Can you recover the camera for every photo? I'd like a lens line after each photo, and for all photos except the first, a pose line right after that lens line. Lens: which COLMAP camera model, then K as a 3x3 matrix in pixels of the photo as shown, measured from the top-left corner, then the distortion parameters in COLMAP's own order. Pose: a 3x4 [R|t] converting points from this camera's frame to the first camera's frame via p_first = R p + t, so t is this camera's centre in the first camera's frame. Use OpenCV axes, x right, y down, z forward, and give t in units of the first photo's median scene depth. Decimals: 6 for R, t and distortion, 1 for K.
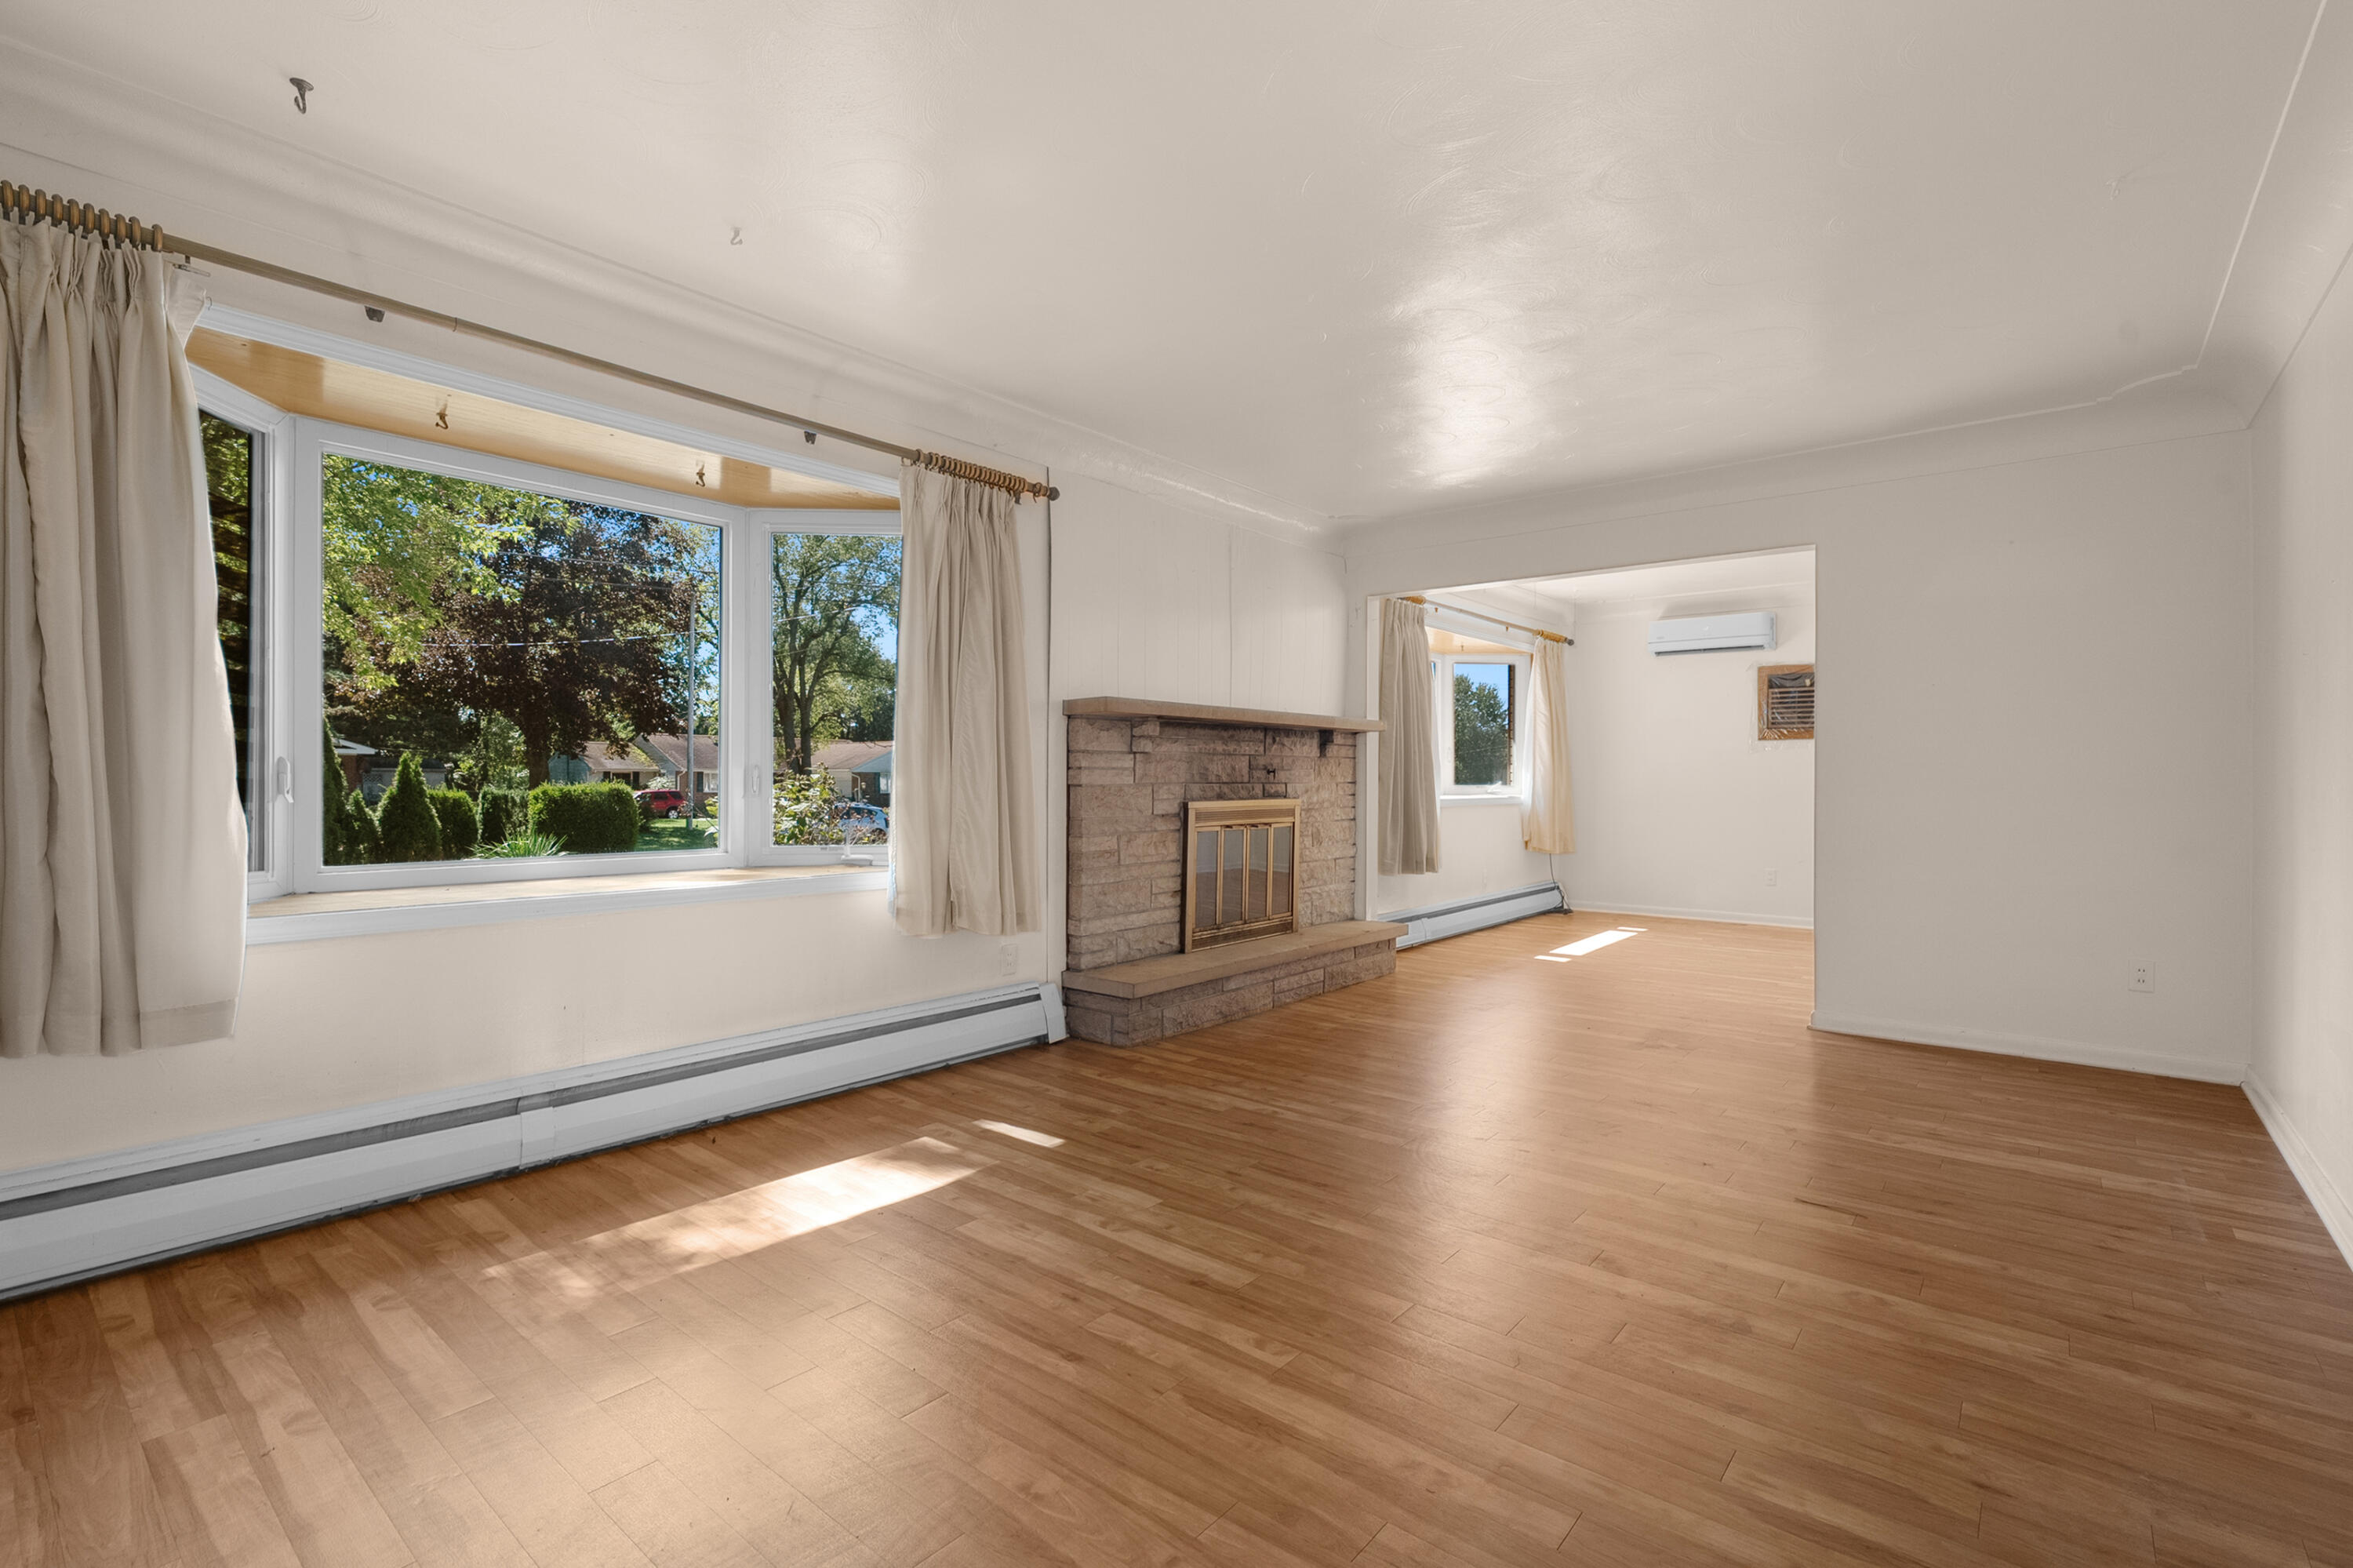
lens RADIAL K [[1070.5, 0, 1165.4], [0, 1070.5, 795.9], [0, 0, 1]] dist [-0.004702, 0.002199]
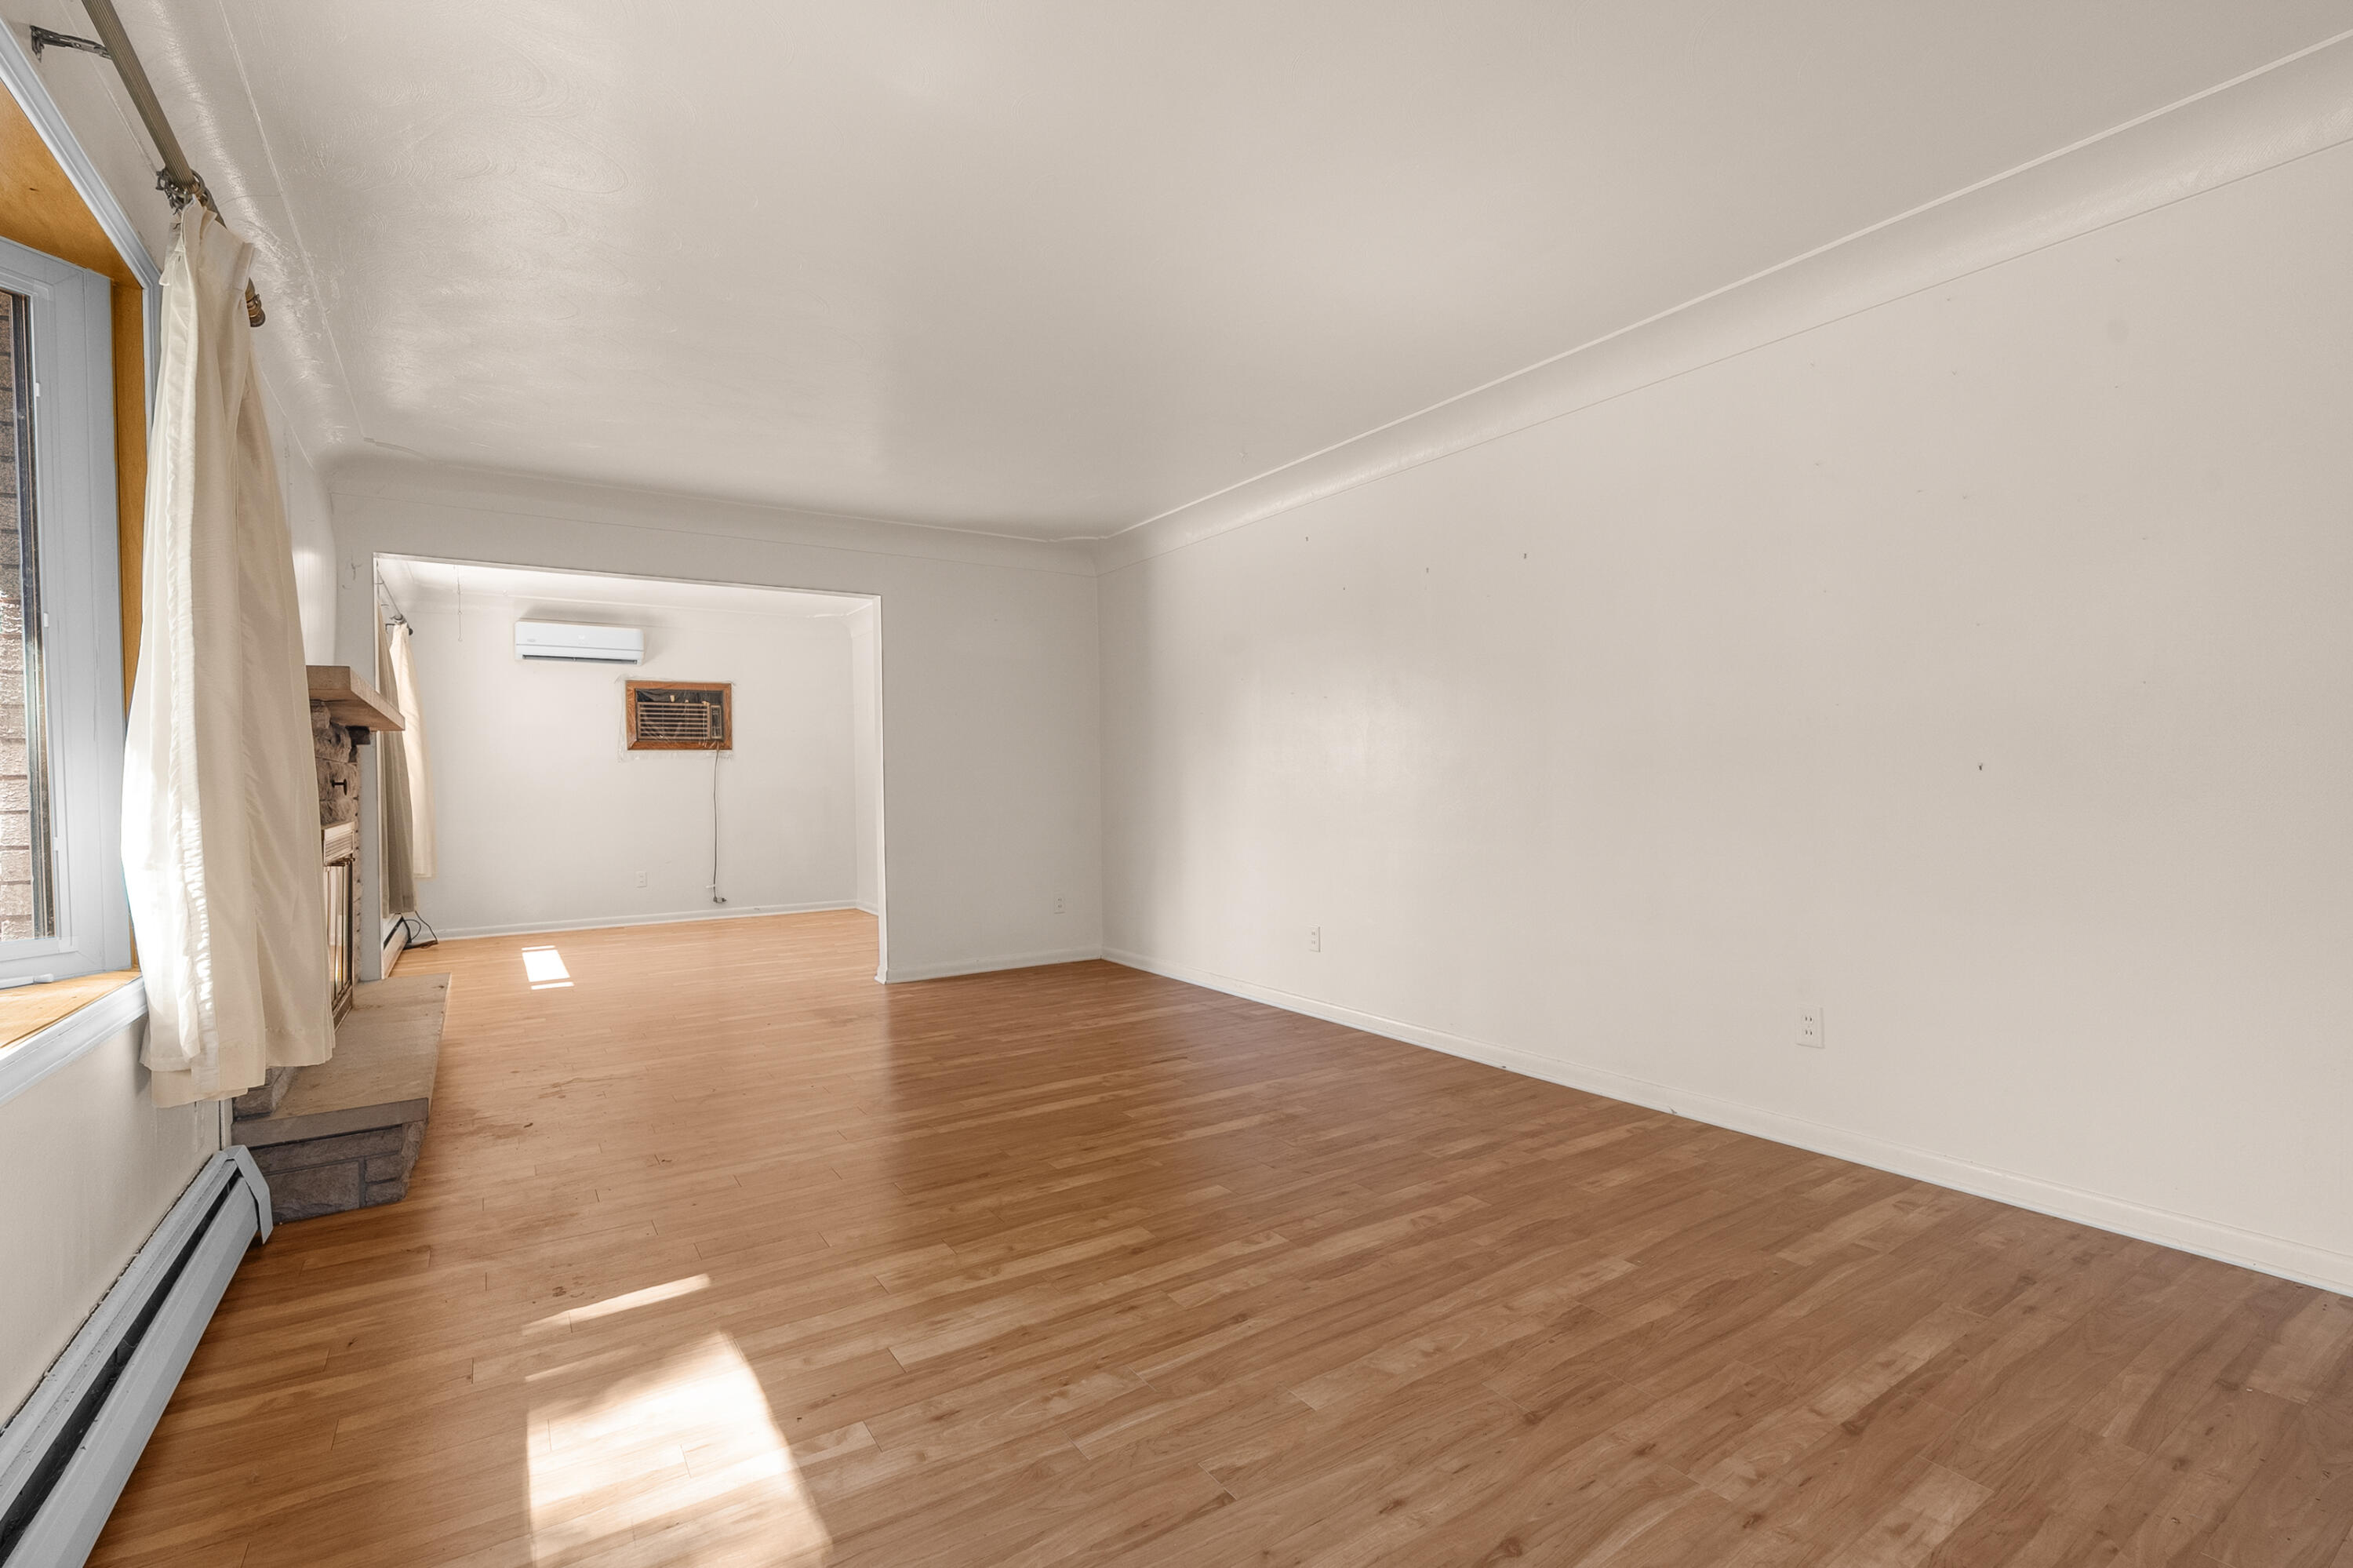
lens RADIAL K [[1070.5, 0, 1170.9], [0, 1070.5, 782.9], [0, 0, 1]] dist [-0.004702, 0.002199]
pose [[0.282044, -0.009049, 0.959359, -0.852754], [0.031422, 0.999506, 0.000190, -0.010610], [-0.958887, 0.030092, 0.282189, 0.563408]]
